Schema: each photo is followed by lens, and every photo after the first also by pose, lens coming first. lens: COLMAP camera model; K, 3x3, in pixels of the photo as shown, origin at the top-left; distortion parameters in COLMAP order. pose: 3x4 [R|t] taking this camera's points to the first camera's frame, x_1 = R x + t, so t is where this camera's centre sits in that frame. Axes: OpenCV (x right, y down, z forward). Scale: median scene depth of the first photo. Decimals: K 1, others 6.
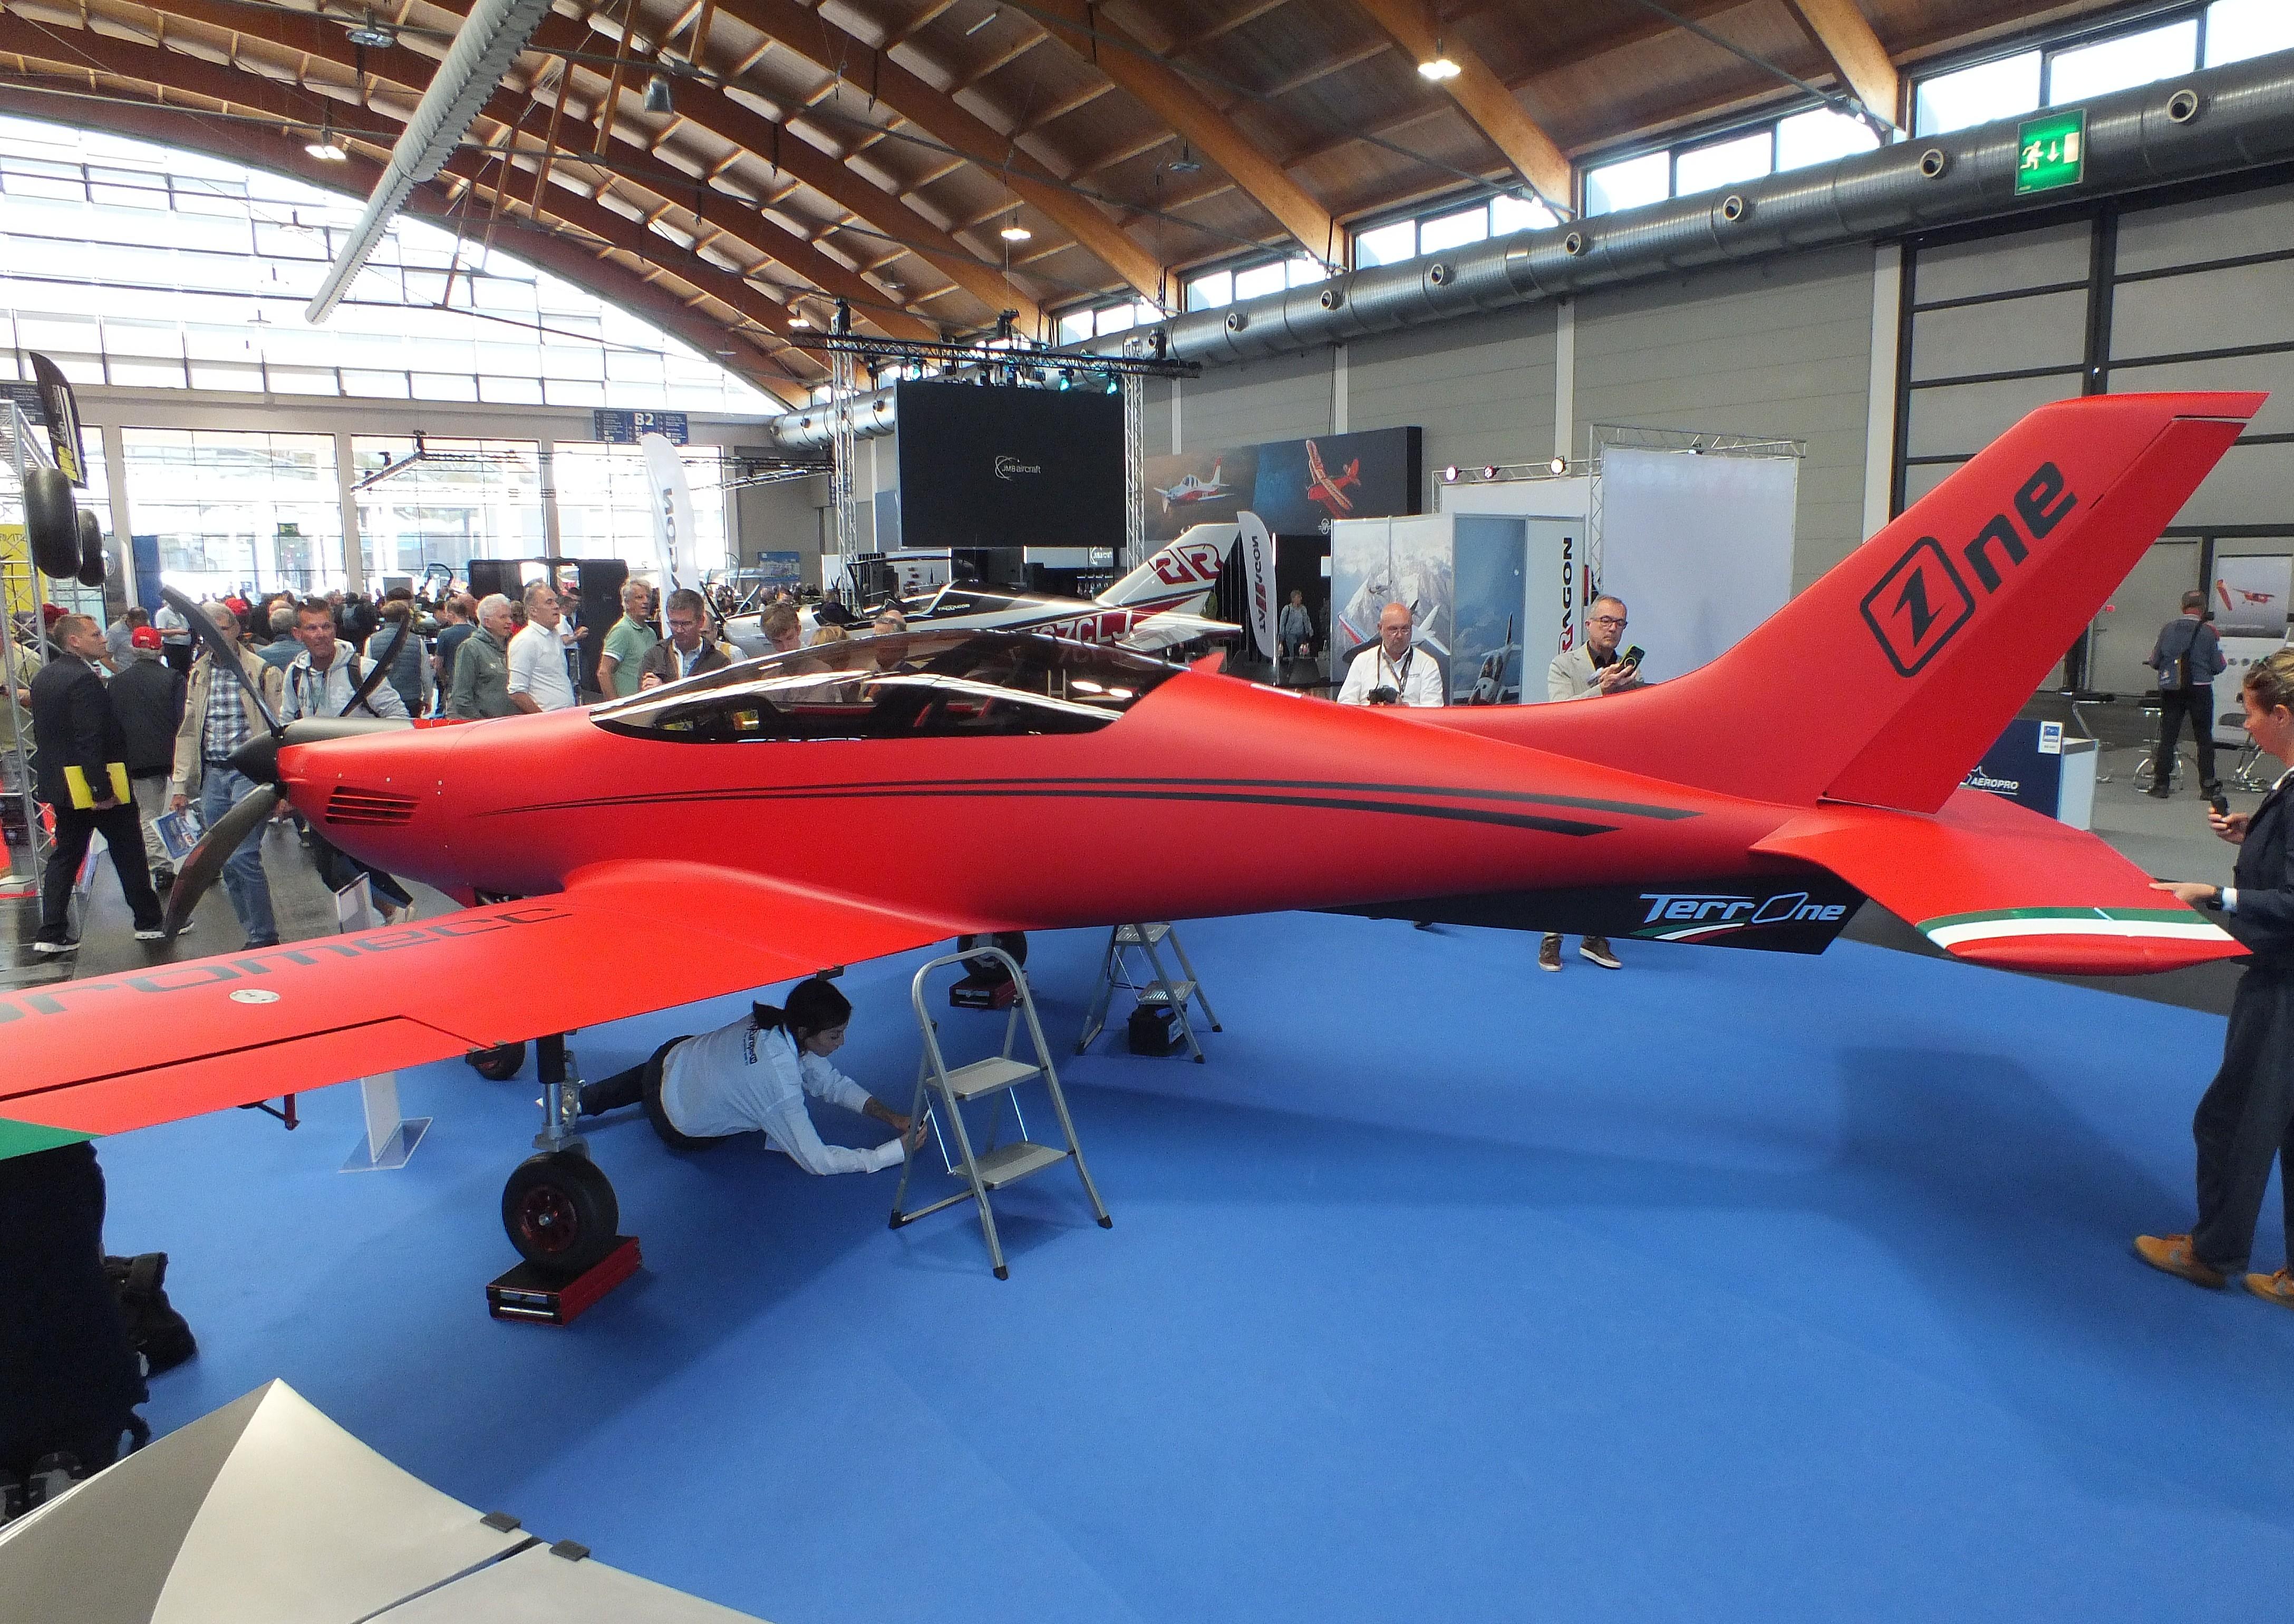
lens RADIAL K [[1561.1, 0, 1279.8], [0, 1561.1, 804.2], [0, 0, 1]] dist [-0.053958, 0.009844]
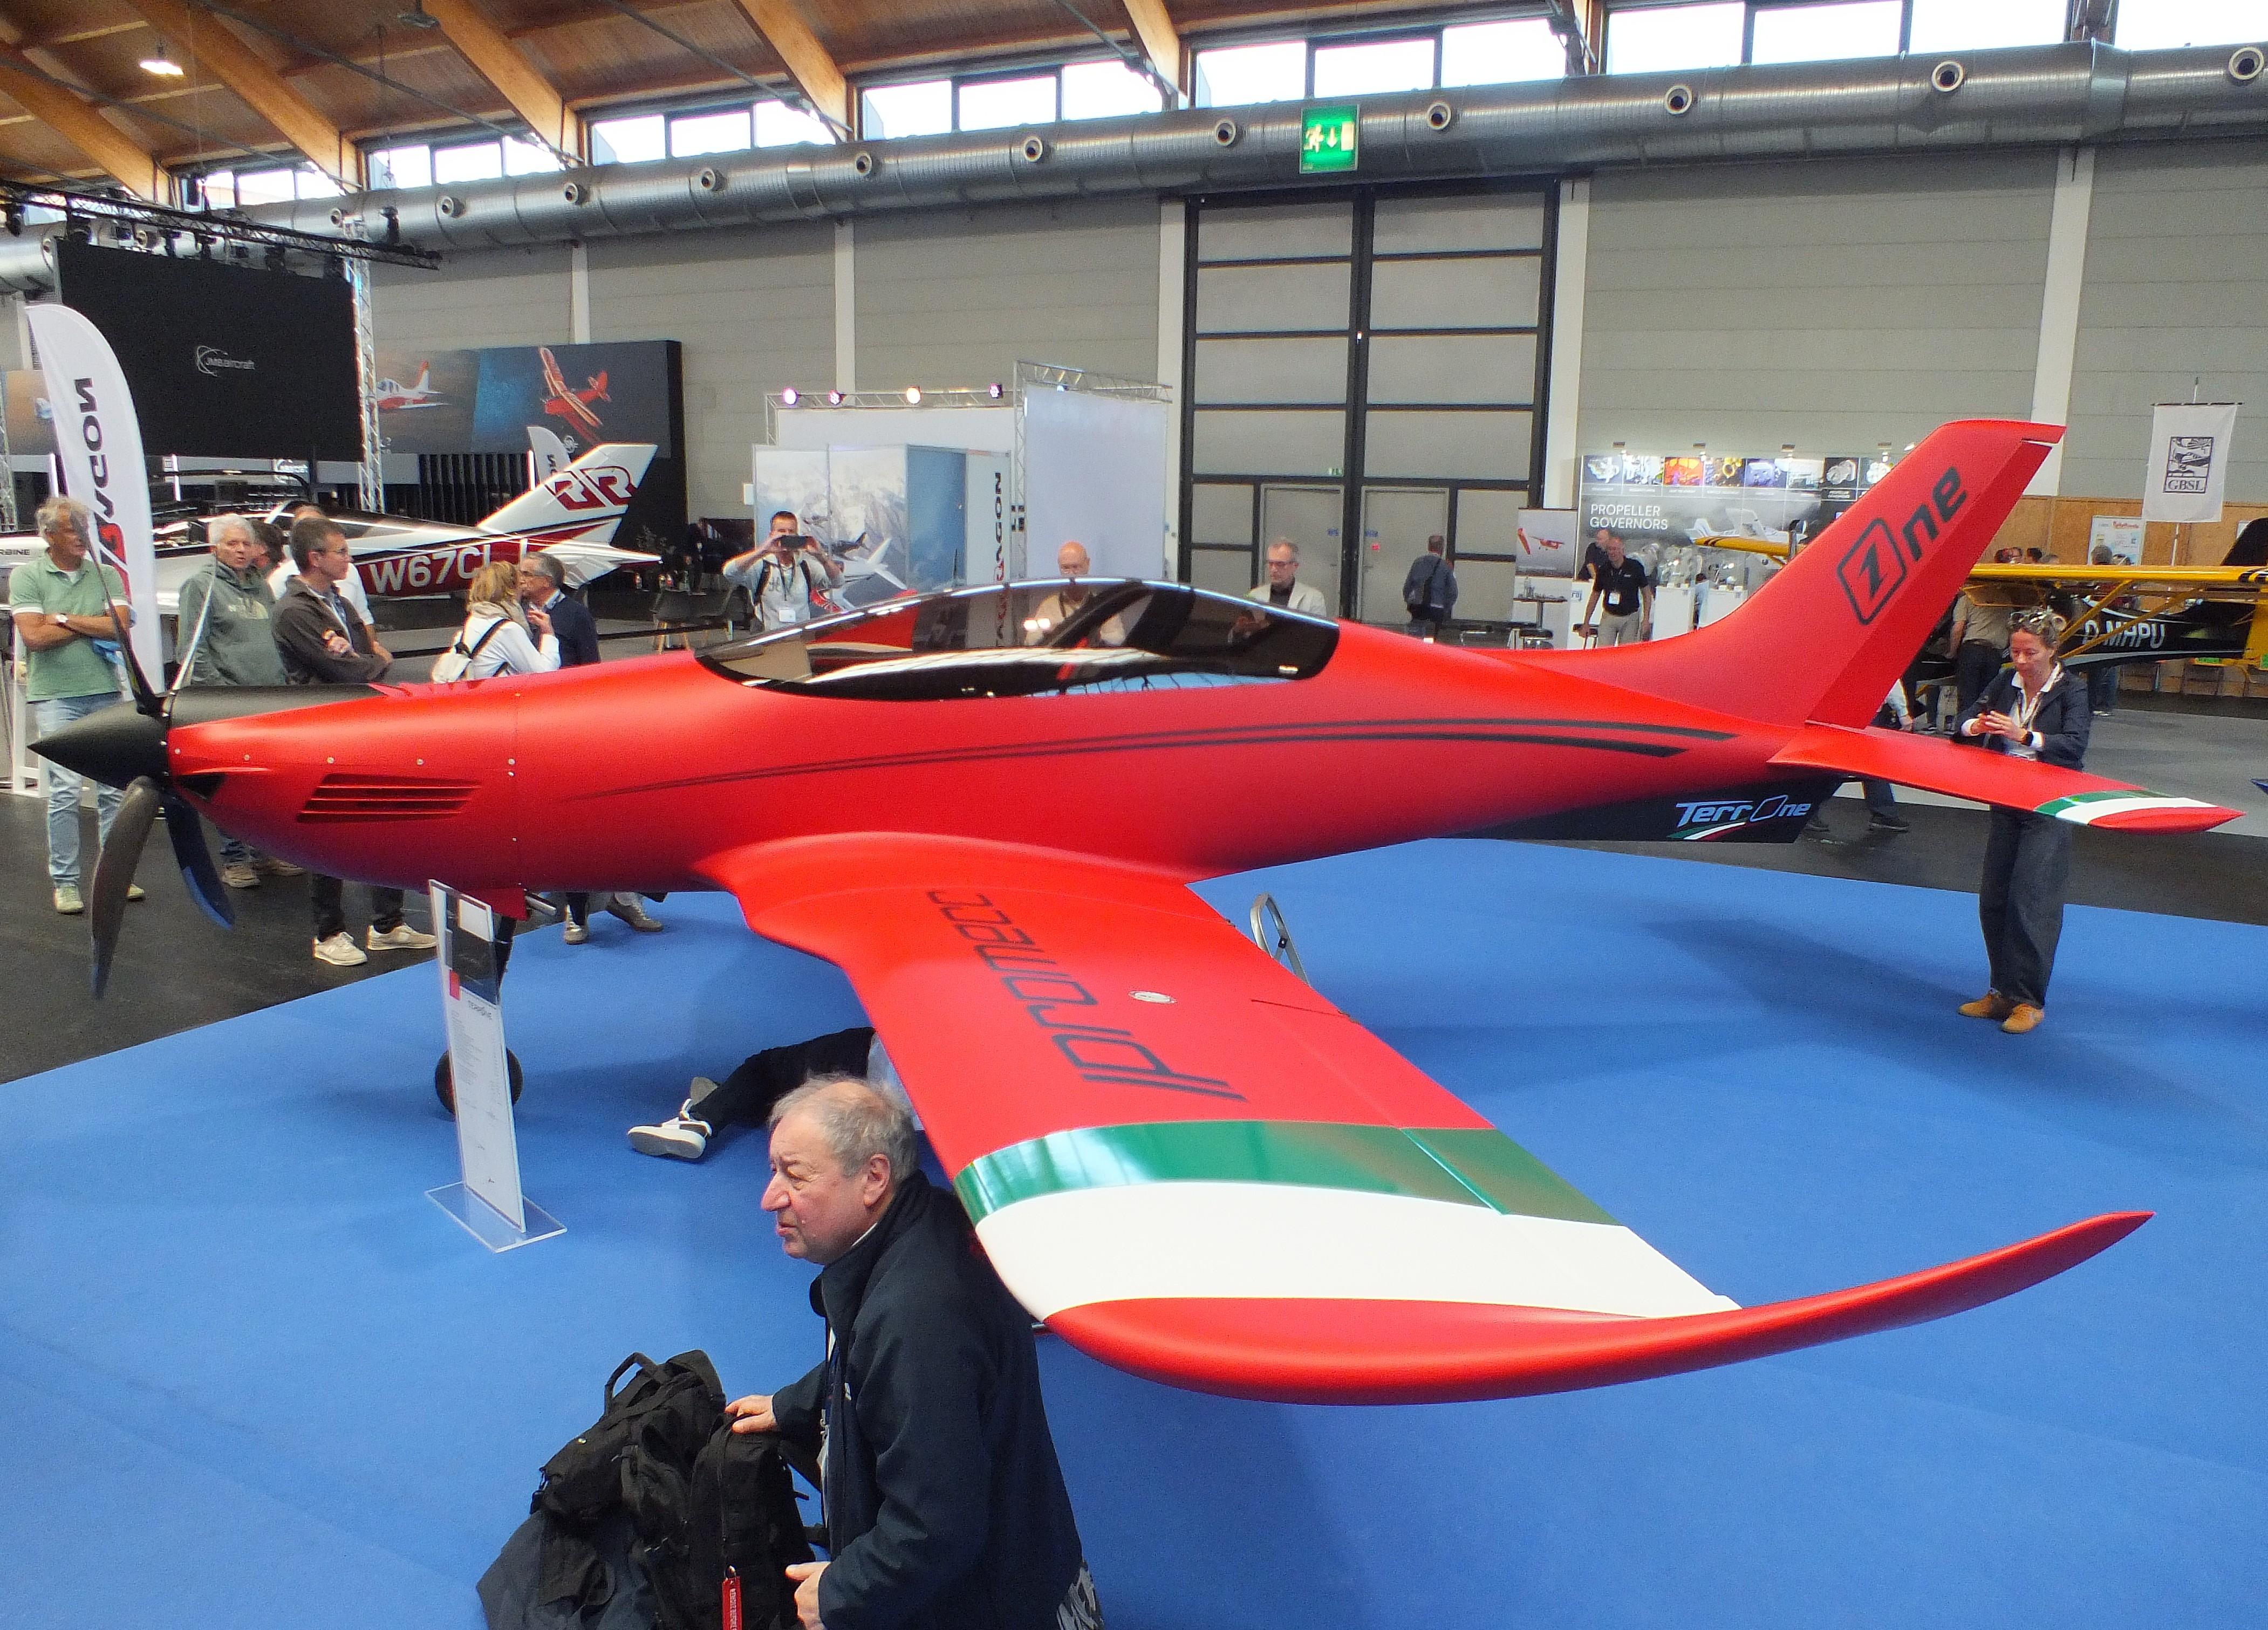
lens RADIAL K [[1563.8, 0, 1260.1], [0, 1563.8, 835.3], [0, 0, 1]] dist [-0.085413, 0.034629]
pose [[0.868218, -0.071488, 0.491006, -0.123718], [0.039019, 0.996339, 0.076067, -0.004328], [-0.494647, -0.046884, 0.867829, 0.020651]]
